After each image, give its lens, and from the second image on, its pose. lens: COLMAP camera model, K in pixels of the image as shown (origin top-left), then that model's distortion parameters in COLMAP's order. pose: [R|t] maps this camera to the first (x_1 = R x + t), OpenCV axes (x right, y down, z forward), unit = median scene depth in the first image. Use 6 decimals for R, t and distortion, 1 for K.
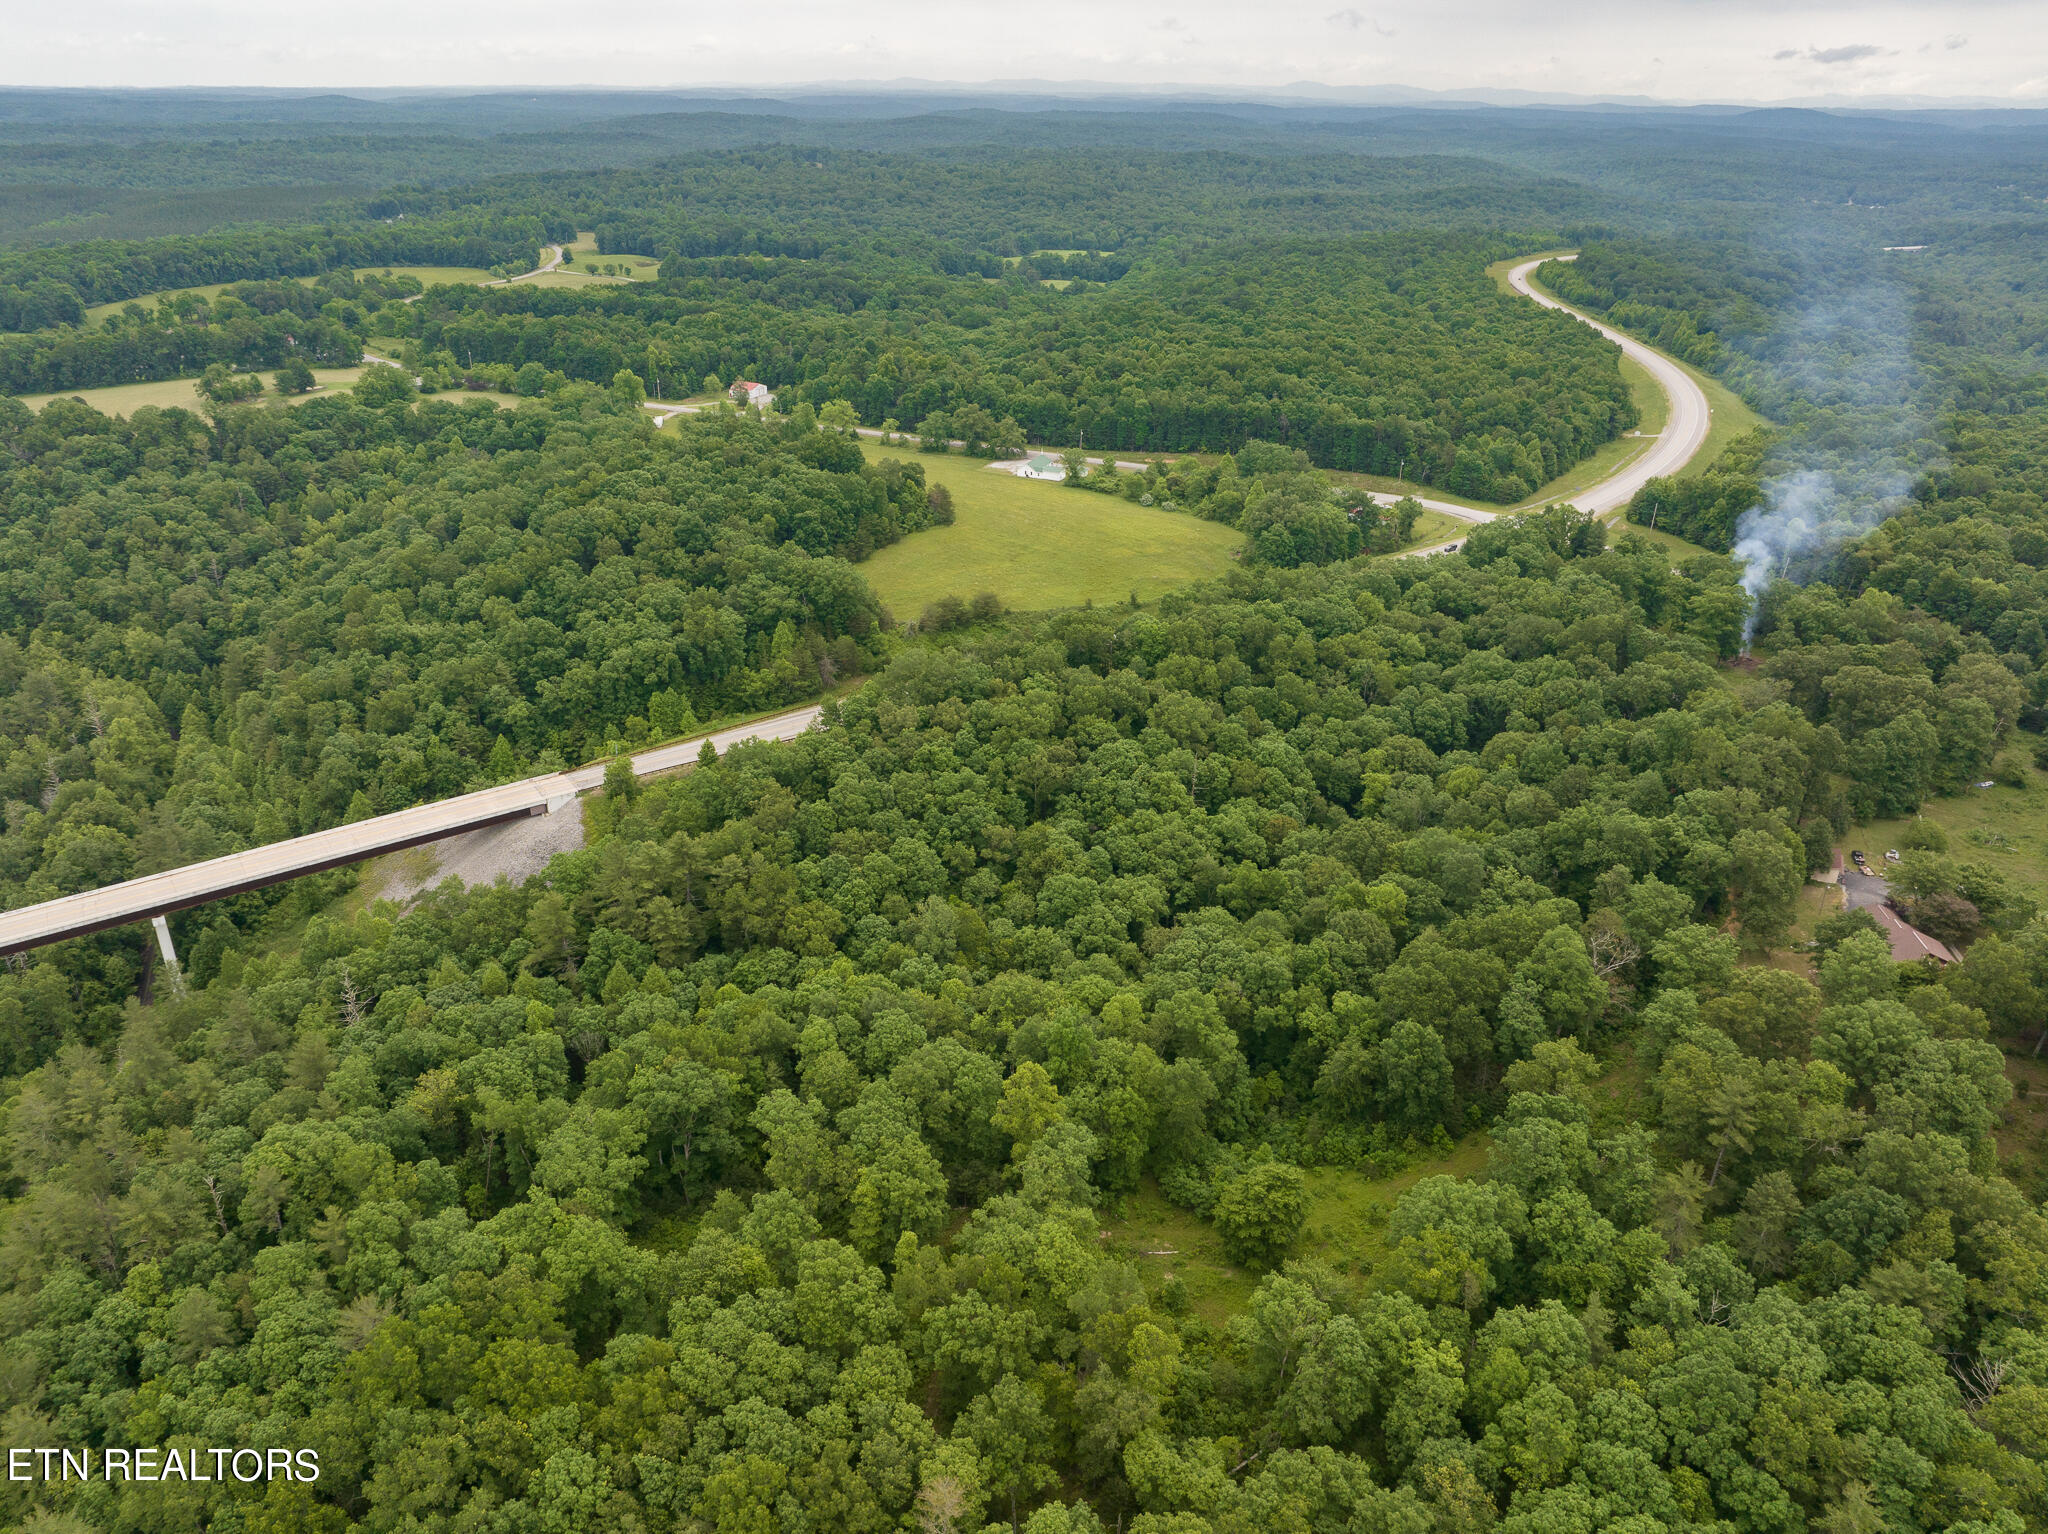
lens RADIAL K [[1441.3, 0, 1015.8], [0, 1441.3, 770.7], [0, 0, 1]] dist [-0.045097, 0.014668]
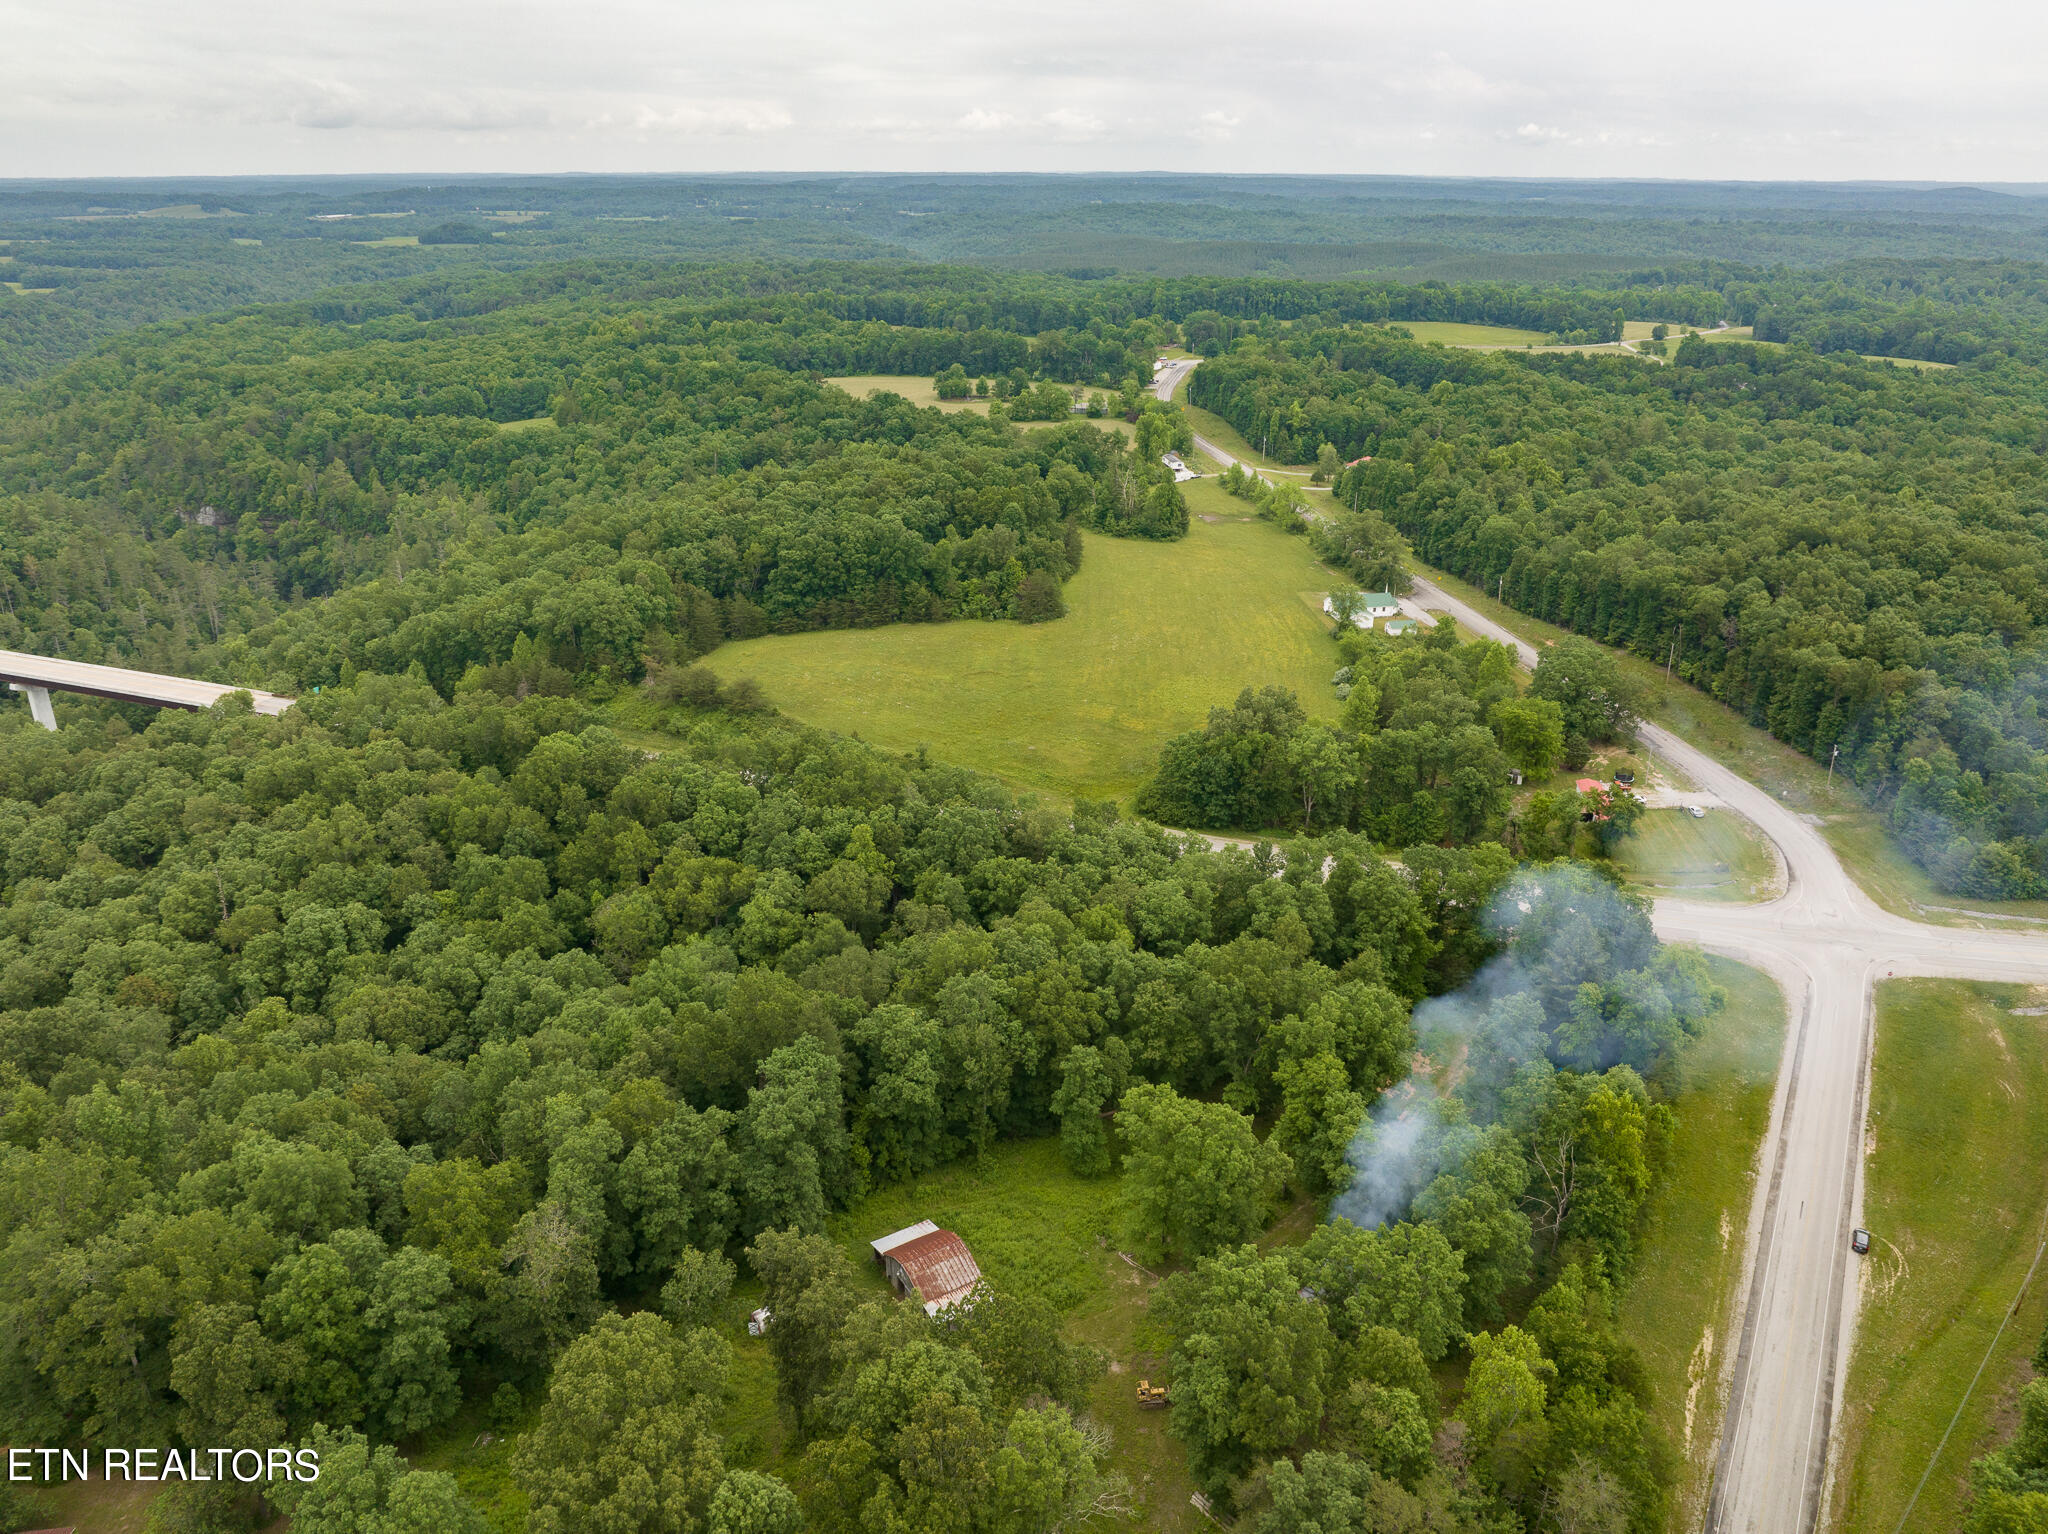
lens RADIAL K [[1441.3, 0, 1021.9], [0, 1441.3, 779.8], [0, 0, 1]] dist [-0.045097, 0.014668]
pose [[0.540439, 0.314943, -0.780216, 0.525092], [-0.355488, 0.925940, 0.127527, -0.171722], [0.762597, 0.208437, 0.612372, 0.486586]]
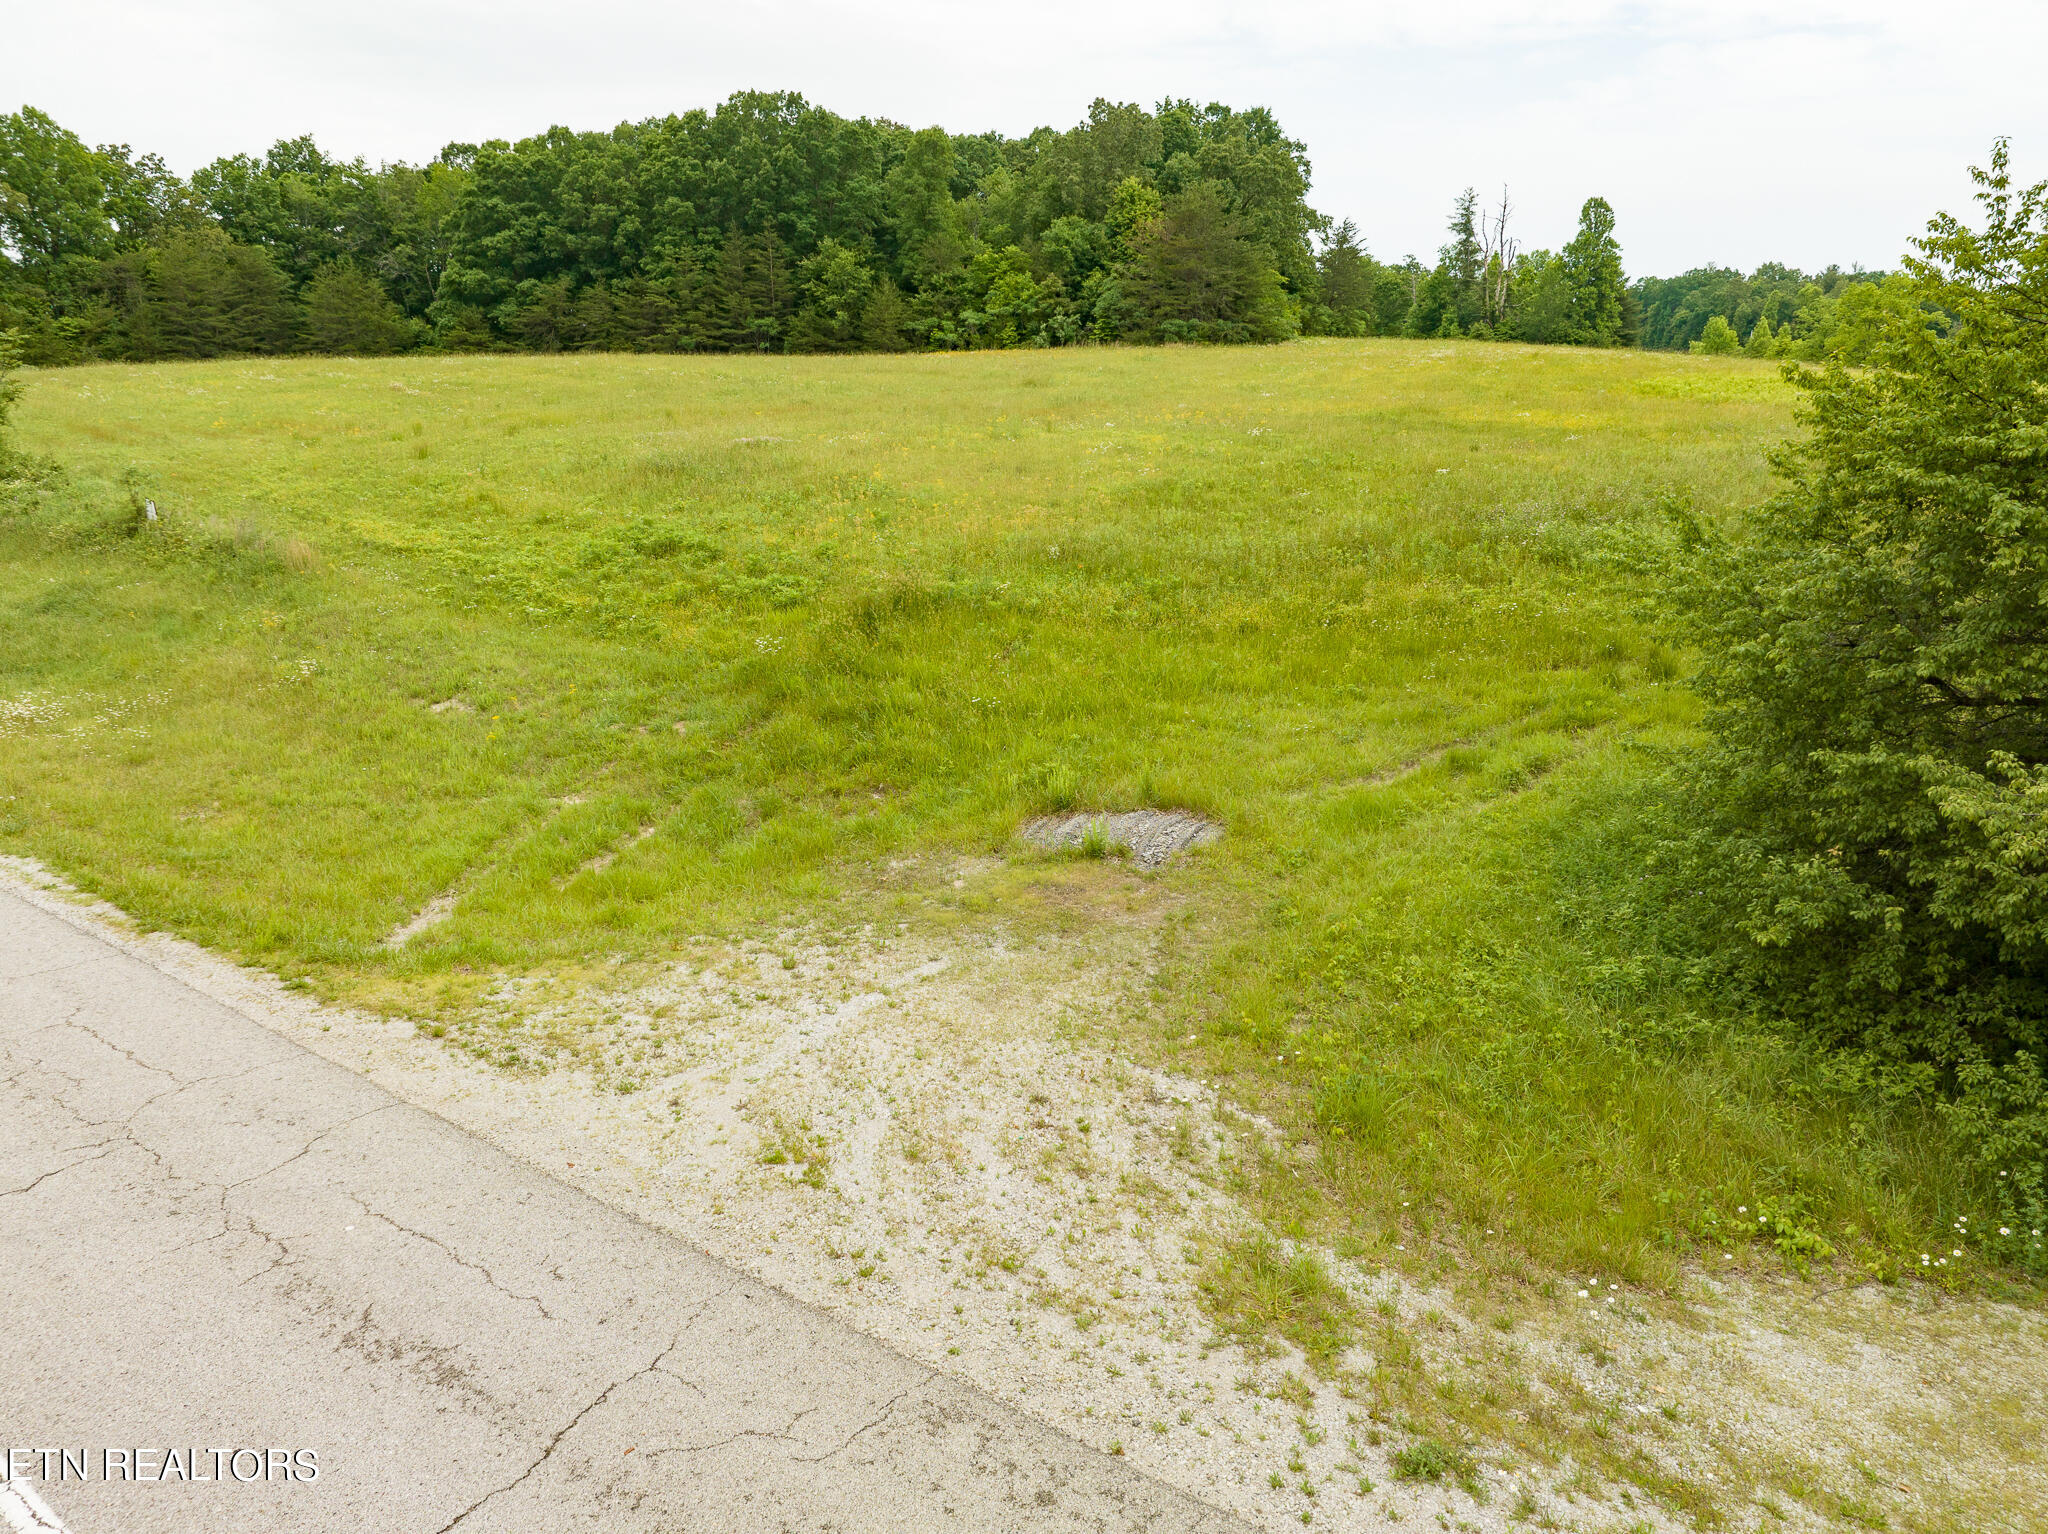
lens RADIAL K [[1441.3, 0, 1030.4], [0, 1441.3, 775.4], [0, 0, 1]] dist [-0.045097, 0.014668]
pose [[0.336124, 0.248746, -0.908375, 0.160199], [-0.412200, 0.906065, 0.095587, -0.109703], [0.846824, 0.342303, 0.407084, 0.820849]]
